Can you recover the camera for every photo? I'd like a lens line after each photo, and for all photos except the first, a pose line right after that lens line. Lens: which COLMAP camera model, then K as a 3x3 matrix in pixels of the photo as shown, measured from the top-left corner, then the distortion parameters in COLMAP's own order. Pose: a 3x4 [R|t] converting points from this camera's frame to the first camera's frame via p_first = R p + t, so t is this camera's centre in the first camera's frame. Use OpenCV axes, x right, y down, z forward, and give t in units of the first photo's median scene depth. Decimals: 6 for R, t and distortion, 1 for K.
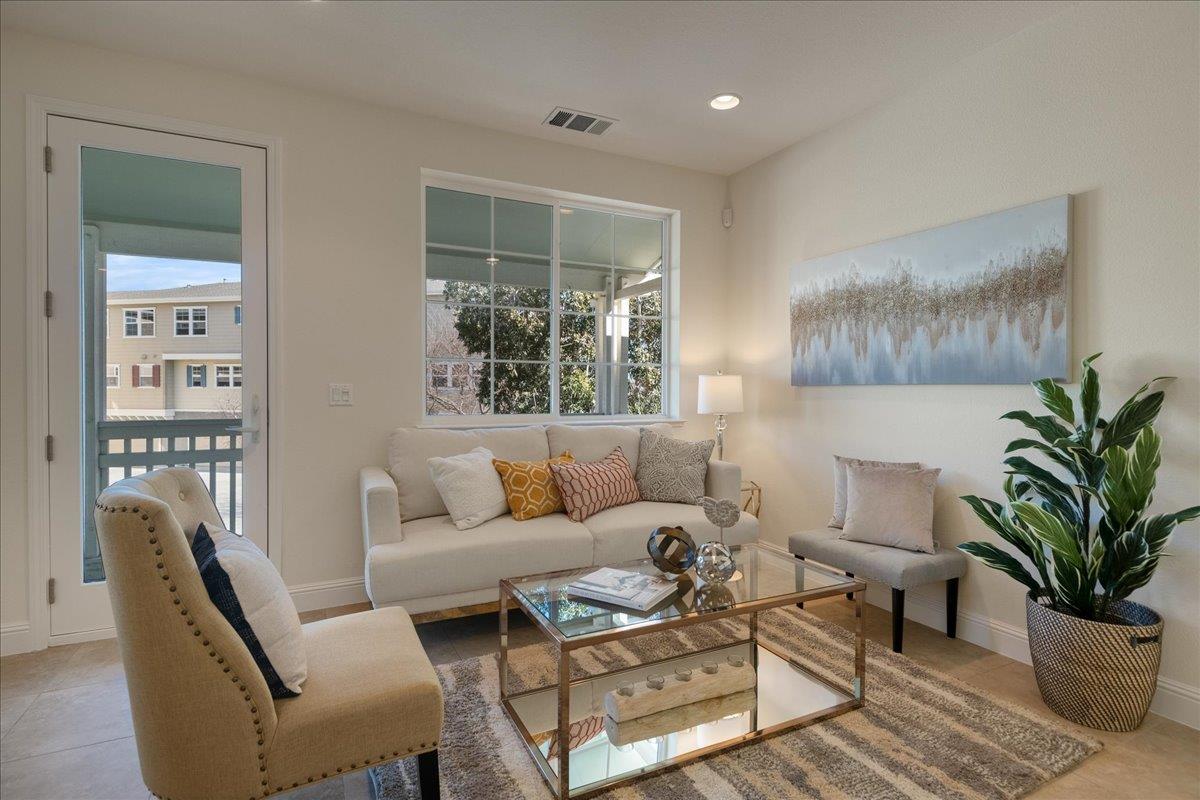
lens RADIAL K [[589.1, 0, 599.0], [0, 589.1, 395.8], [0, 0, 1]] dist [0.033327, -0.023101]
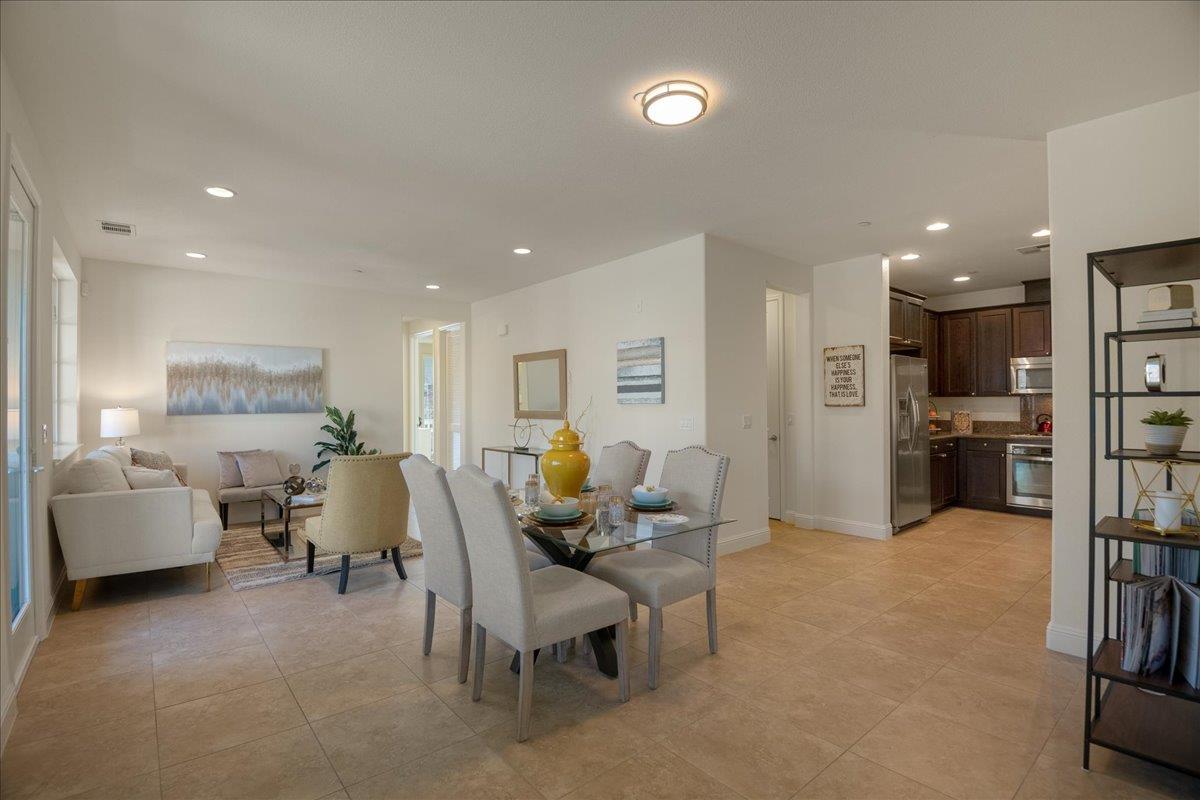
lens RADIAL K [[557.6, 0, 601.6], [0, 557.6, 397.9], [0, 0, 1]] dist [0.021893, -0.018498]
pose [[-0.235888, 0.005703, 0.971763, -1.936545], [0.016313, 0.999865, -0.001908, -0.056857], [-0.971643, 0.015402, -0.235950, 0.267163]]
